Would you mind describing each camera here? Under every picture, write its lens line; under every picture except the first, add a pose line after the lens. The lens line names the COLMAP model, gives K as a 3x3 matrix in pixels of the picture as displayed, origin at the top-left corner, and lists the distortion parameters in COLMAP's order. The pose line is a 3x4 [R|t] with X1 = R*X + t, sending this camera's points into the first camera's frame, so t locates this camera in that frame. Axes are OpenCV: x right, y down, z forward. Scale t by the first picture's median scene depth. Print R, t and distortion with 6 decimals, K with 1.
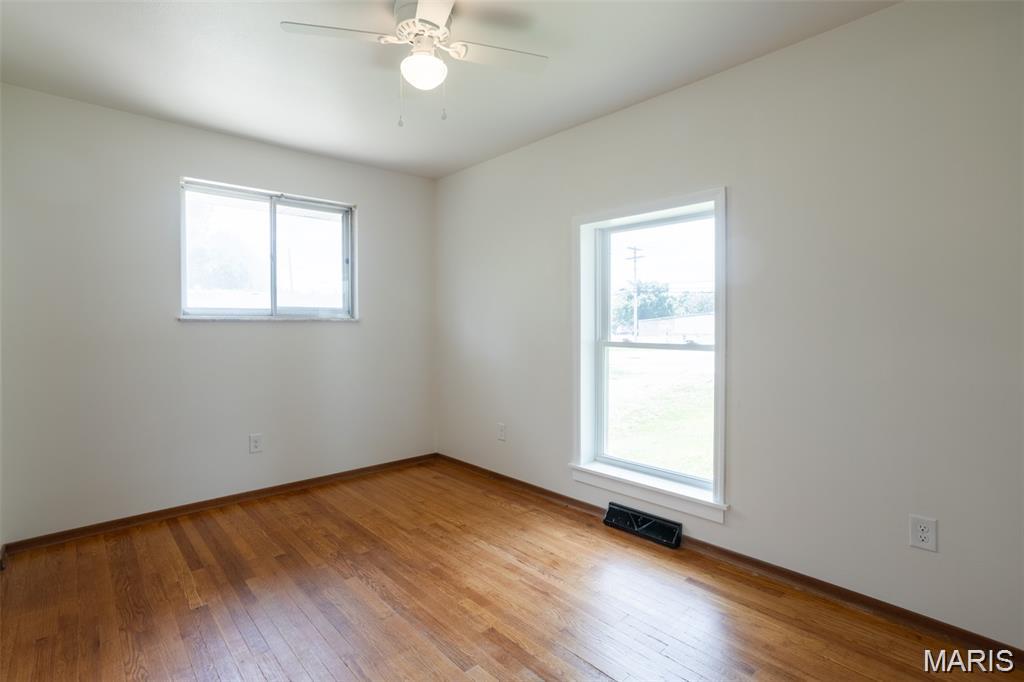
lens RADIAL K [[493.7, 0, 507.8], [0, 493.7, 333.0], [0, 0, 1]] dist [0.000957, 0.008349]
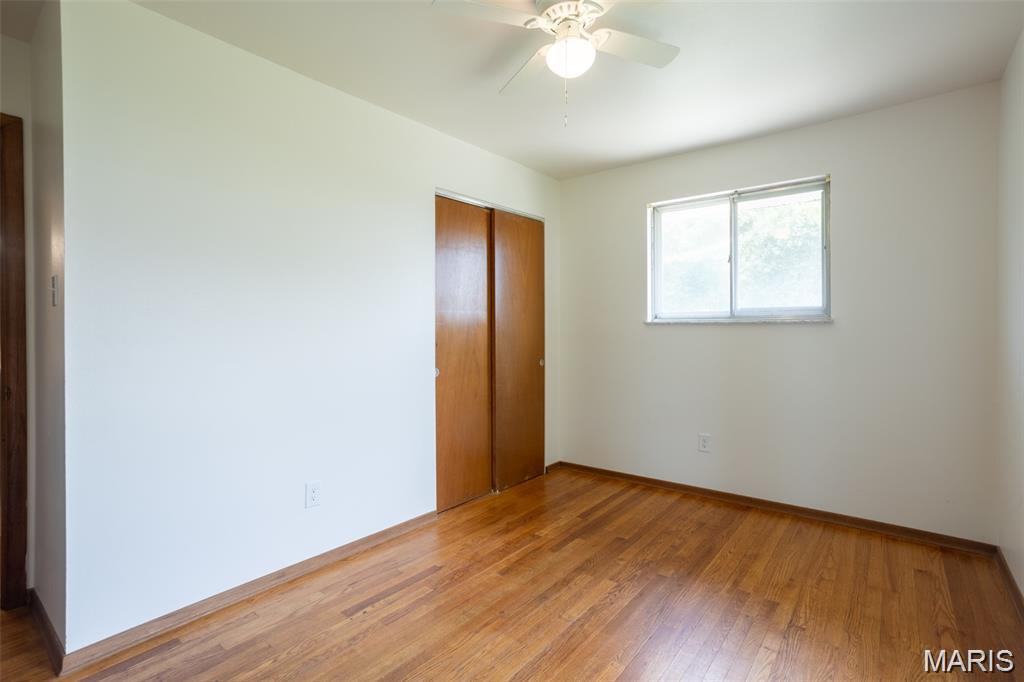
lens RADIAL K [[493.7, 0, 513.4], [0, 493.7, 335.3], [0, 0, 1]] dist [0.000957, 0.008349]
pose [[0.180995, 0.017279, -0.983332, 0.457038], [-0.016003, 0.999765, 0.014622, -0.009518], [0.983354, 0.013090, 0.181229, 0.452968]]
